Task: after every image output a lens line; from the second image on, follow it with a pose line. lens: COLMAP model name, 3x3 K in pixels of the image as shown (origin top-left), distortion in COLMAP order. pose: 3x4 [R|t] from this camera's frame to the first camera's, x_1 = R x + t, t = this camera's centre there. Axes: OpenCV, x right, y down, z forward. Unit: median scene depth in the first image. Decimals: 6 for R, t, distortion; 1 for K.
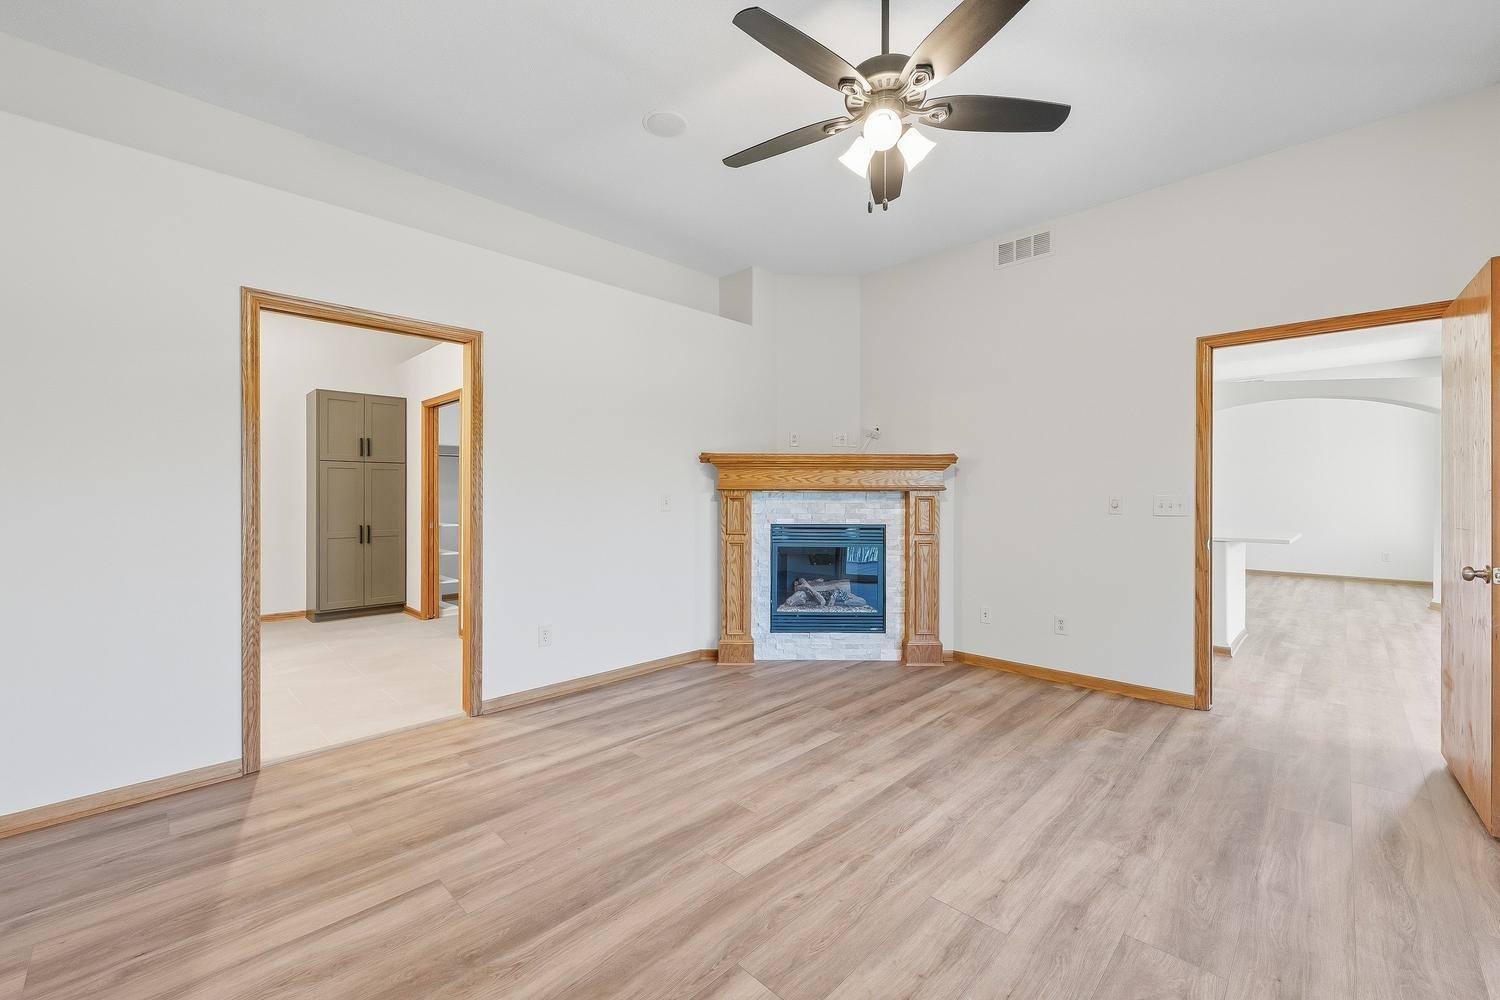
lens RADIAL K [[609.5, 0, 748.8], [0, 609.5, 495.9], [0, 0, 1]] dist [-0.001091, 0.000259]
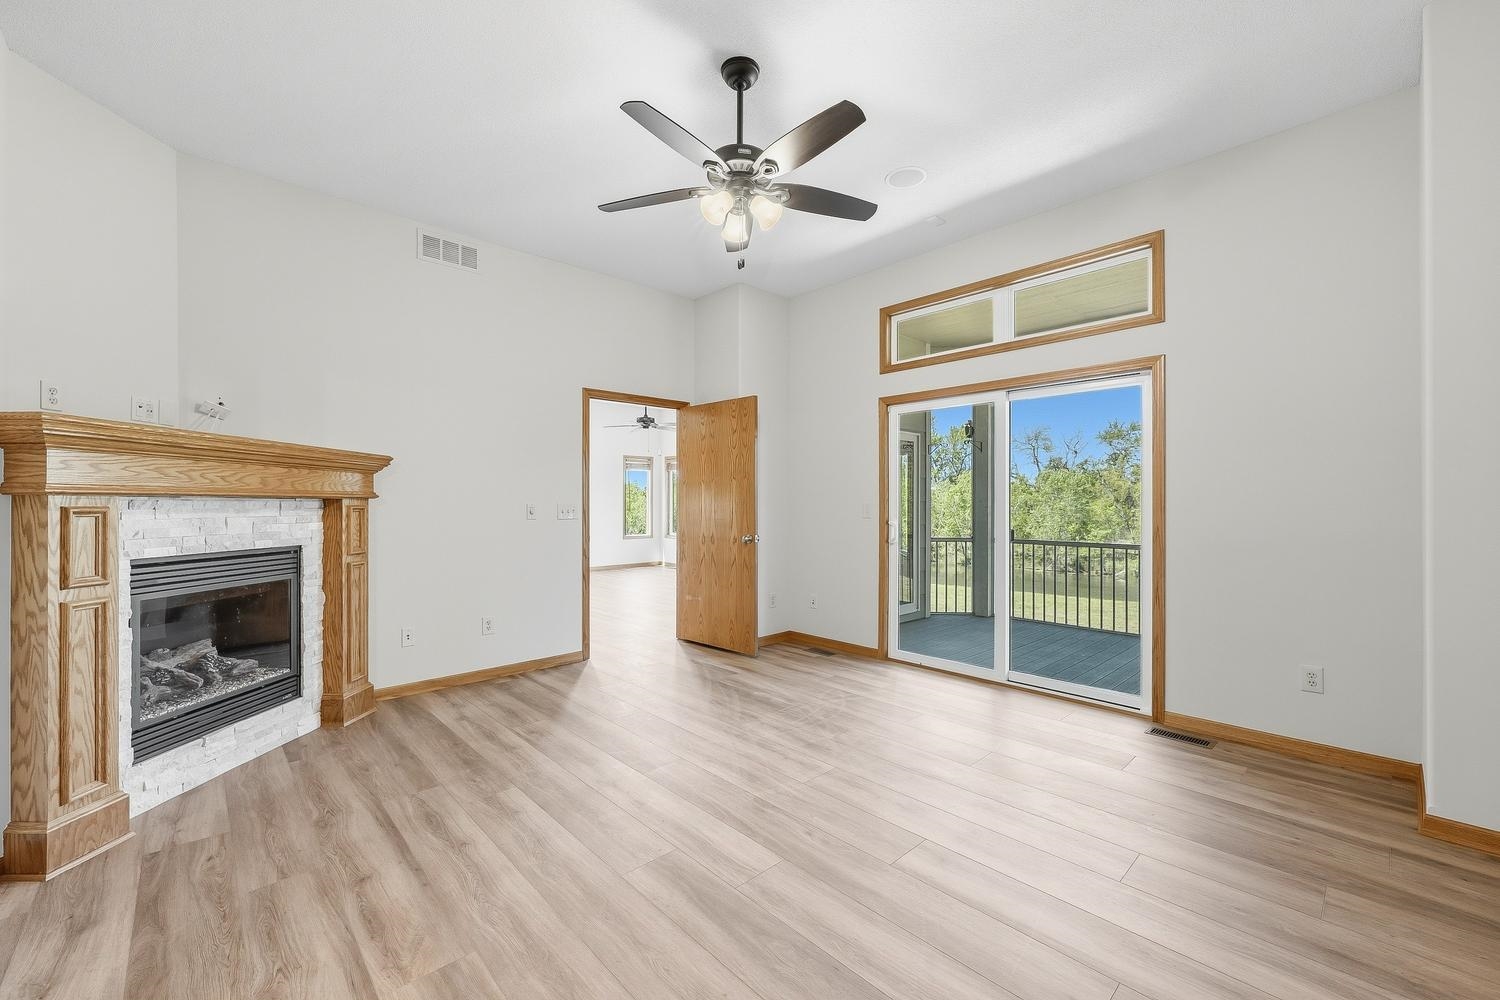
lens RADIAL K [[609.5, 0, 751.2], [0, 609.5, 501.2], [0, 0, 1]] dist [-0.001091, 0.000259]
pose [[0.032734, 0.000508, 0.999464, -0.518806], [0.005117, 0.999987, -0.000676, -0.001719], [-0.999451, 0.005136, 0.032731, 0.490459]]
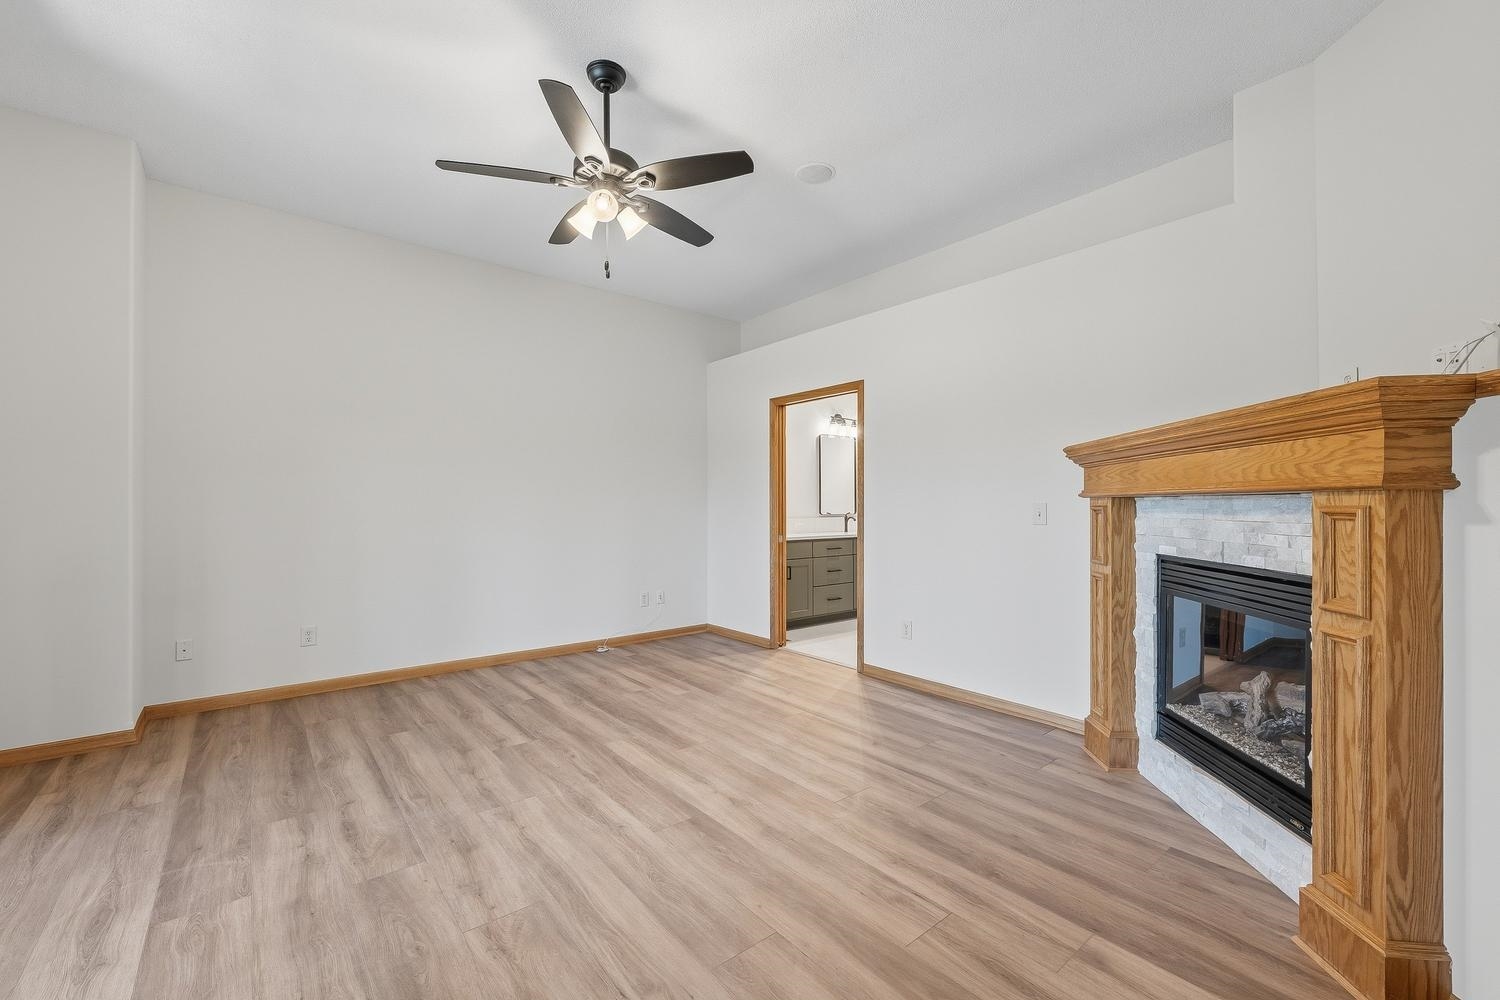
lens RADIAL K [[609.5, 0, 735.9], [0, 609.5, 502.3], [0, 0, 1]] dist [-0.001091, 0.000259]
pose [[-0.120279, -0.006332, -0.992720, 0.731774], [-0.006081, 0.999966, -0.005641, 0.002859], [0.992722, 0.005358, -0.120313, 0.733848]]
